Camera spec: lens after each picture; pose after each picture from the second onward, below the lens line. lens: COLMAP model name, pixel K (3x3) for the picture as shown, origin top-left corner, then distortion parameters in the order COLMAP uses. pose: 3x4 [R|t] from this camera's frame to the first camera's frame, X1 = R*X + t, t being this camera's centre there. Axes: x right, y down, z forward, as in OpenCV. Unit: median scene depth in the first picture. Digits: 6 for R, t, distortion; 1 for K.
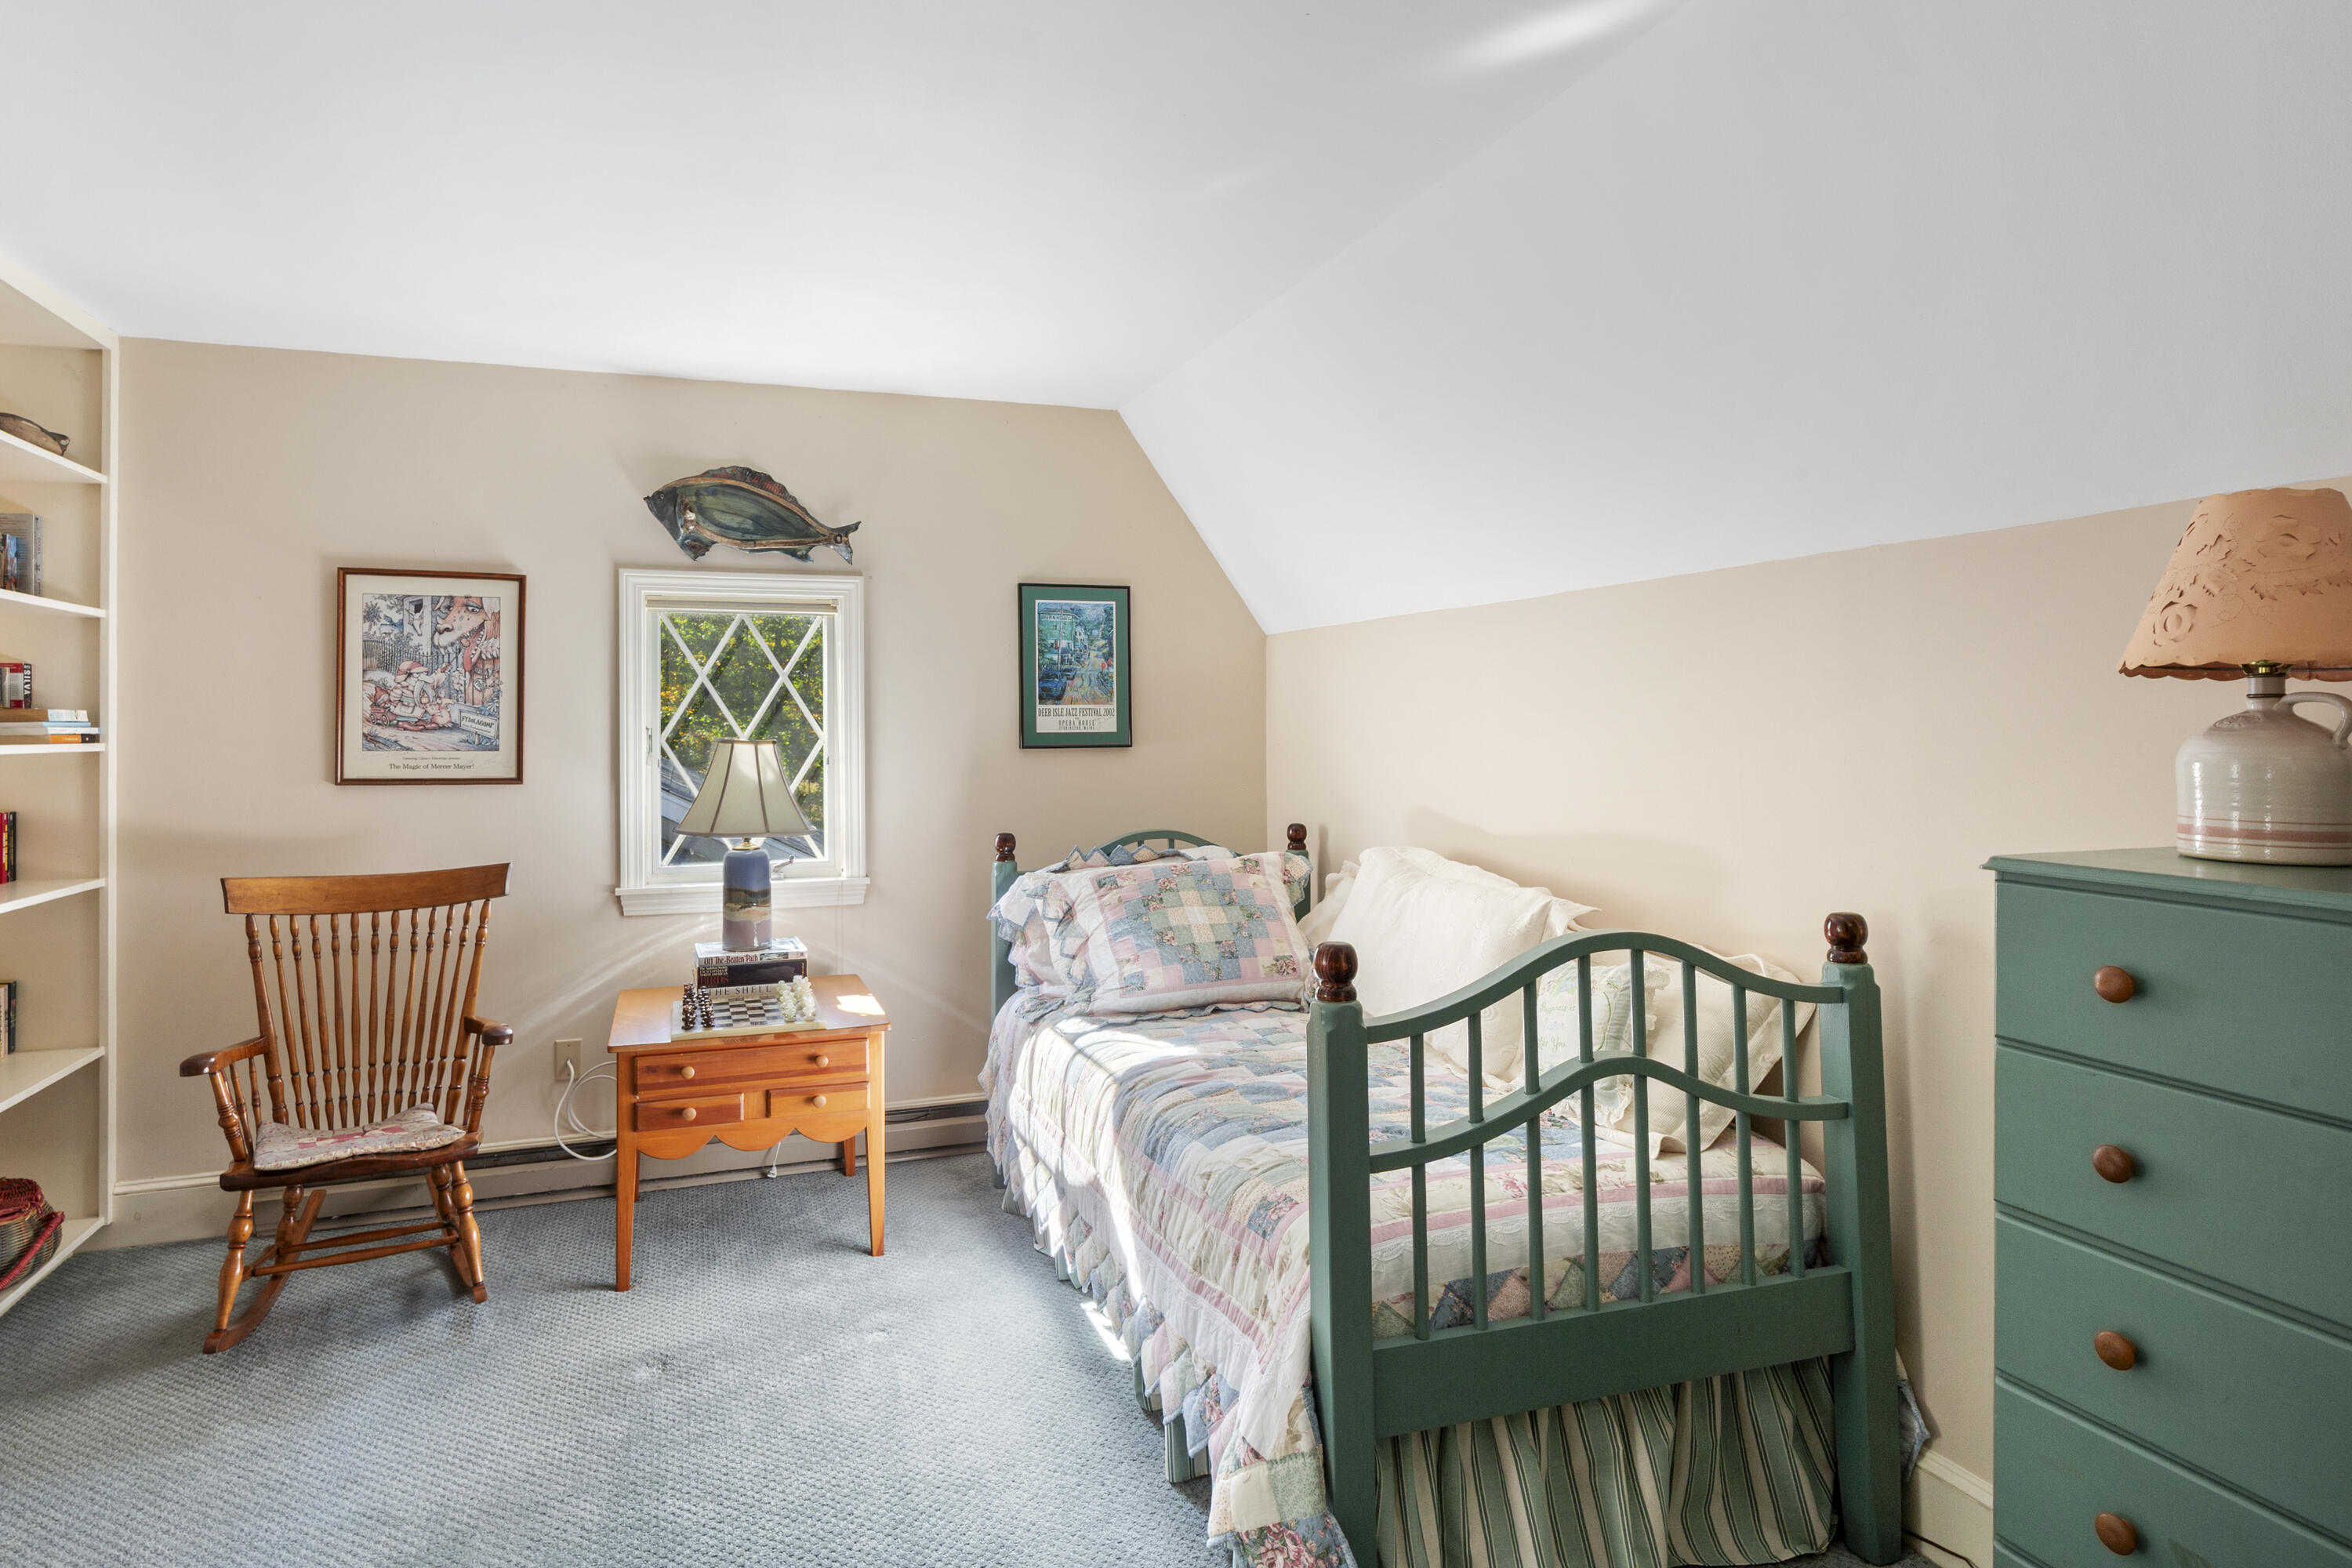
lens RADIAL K [[1198.5, 0, 1154.4], [0, 1198.5, 705.9], [0, 0, 1]] dist [-0.000706, 0.000310]
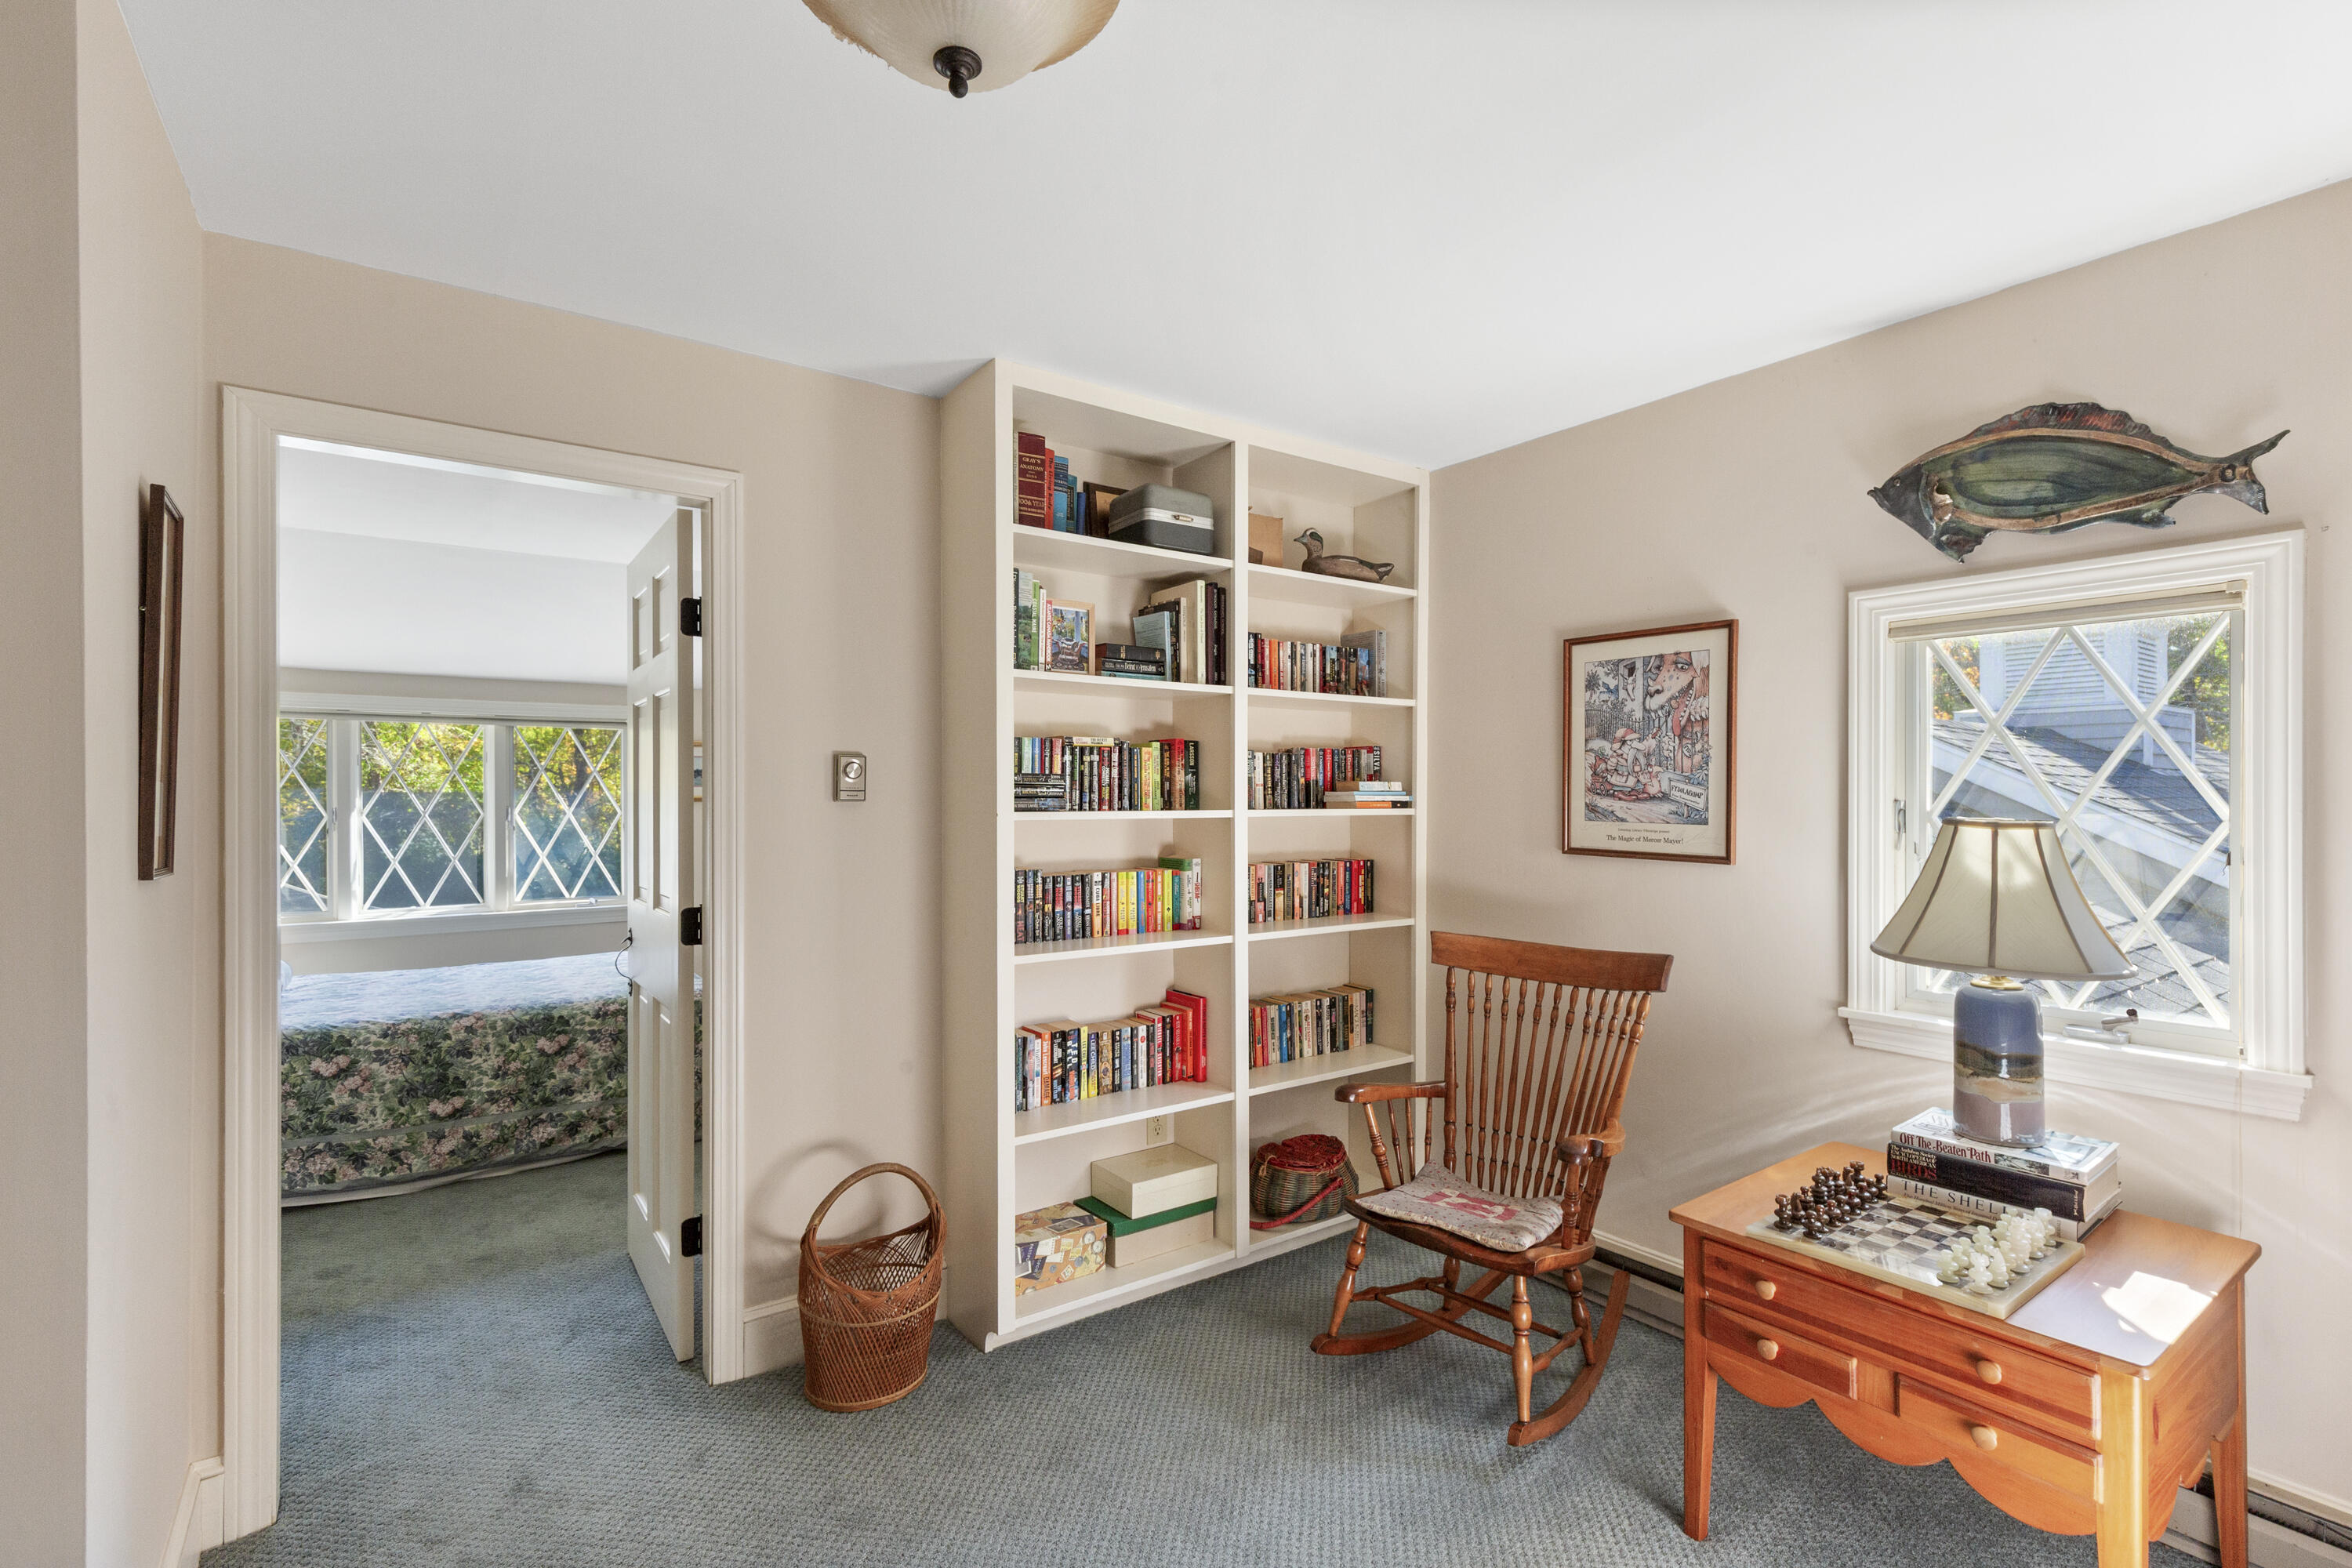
lens RADIAL K [[1075.5, 0, 1166.0], [0, 1075.5, 793.9], [0, 0, 1]] dist [0.001440, -0.000345]
pose [[0.278445, 0.003726, -0.960445, 0.100622], [0.012769, 0.999890, 0.007581, 0.003937], [0.960367, -0.014375, 0.278366, 0.409905]]
